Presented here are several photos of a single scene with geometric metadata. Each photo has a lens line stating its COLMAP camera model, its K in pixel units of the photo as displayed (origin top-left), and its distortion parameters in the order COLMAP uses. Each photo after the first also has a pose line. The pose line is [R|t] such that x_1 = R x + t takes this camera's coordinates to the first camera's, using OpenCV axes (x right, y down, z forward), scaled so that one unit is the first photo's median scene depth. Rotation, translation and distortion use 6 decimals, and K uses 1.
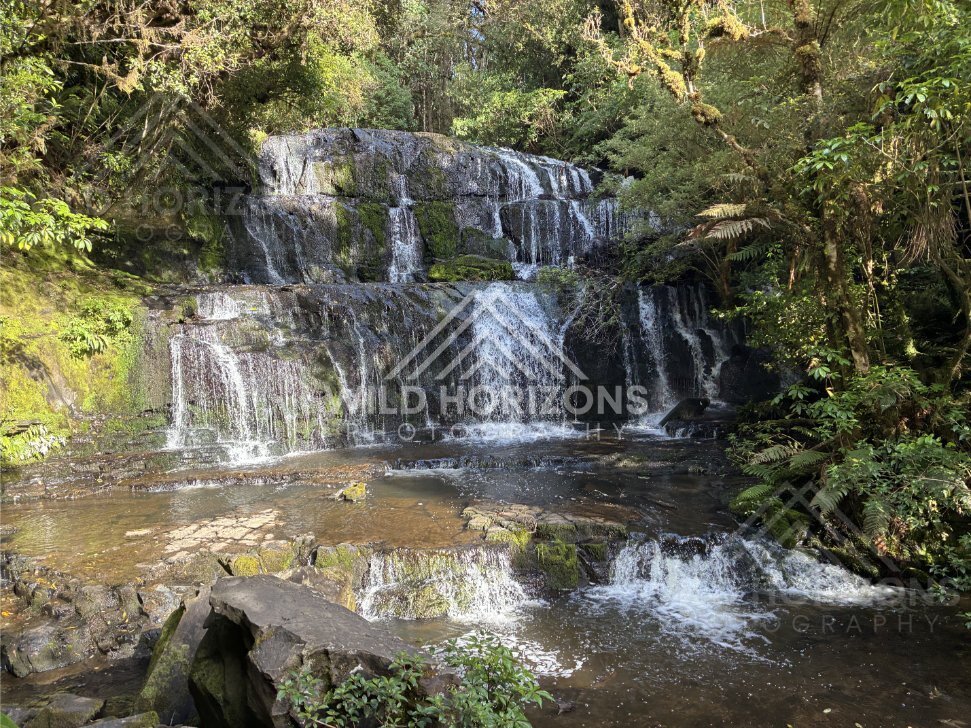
lens RADIAL K [[725.9, 0, 485.5], [0, 725.9, 364.0], [0, 0, 1]] dist [0.040333, -0.000914]
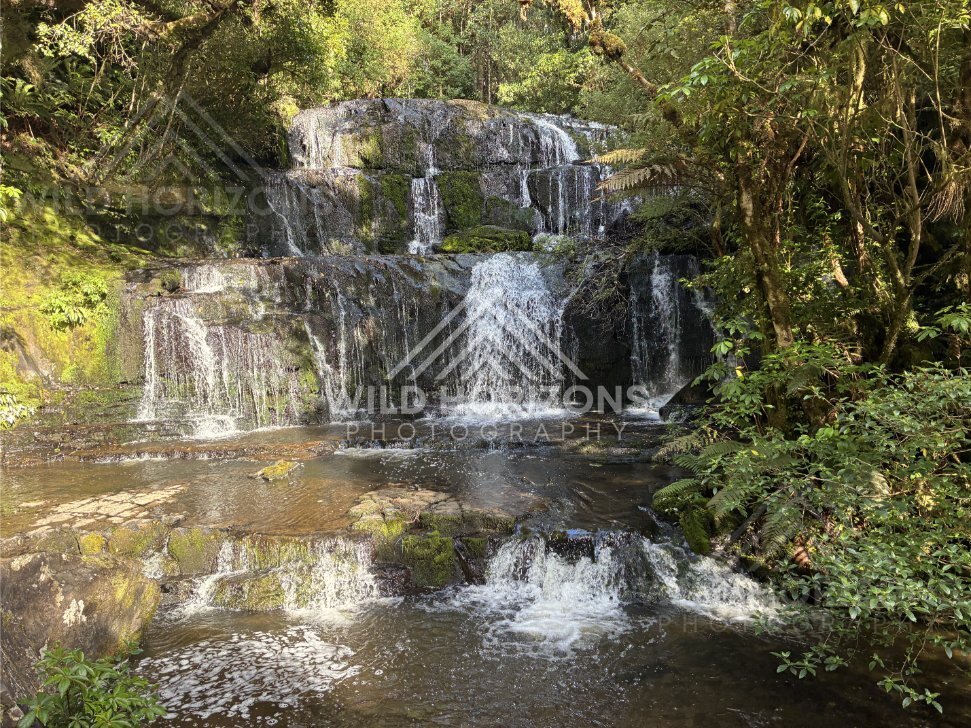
lens RADIAL K [[725.9, 0, 485.5], [0, 725.9, 364.0], [0, 0, 1]] dist [0.040333, -0.000914]
pose [[0.987315, 0.012010, -0.158316, 0.166847], [-0.007357, 0.999525, 0.029943, 0.003452], [0.158600, -0.028398, 0.986934, 0.069243]]
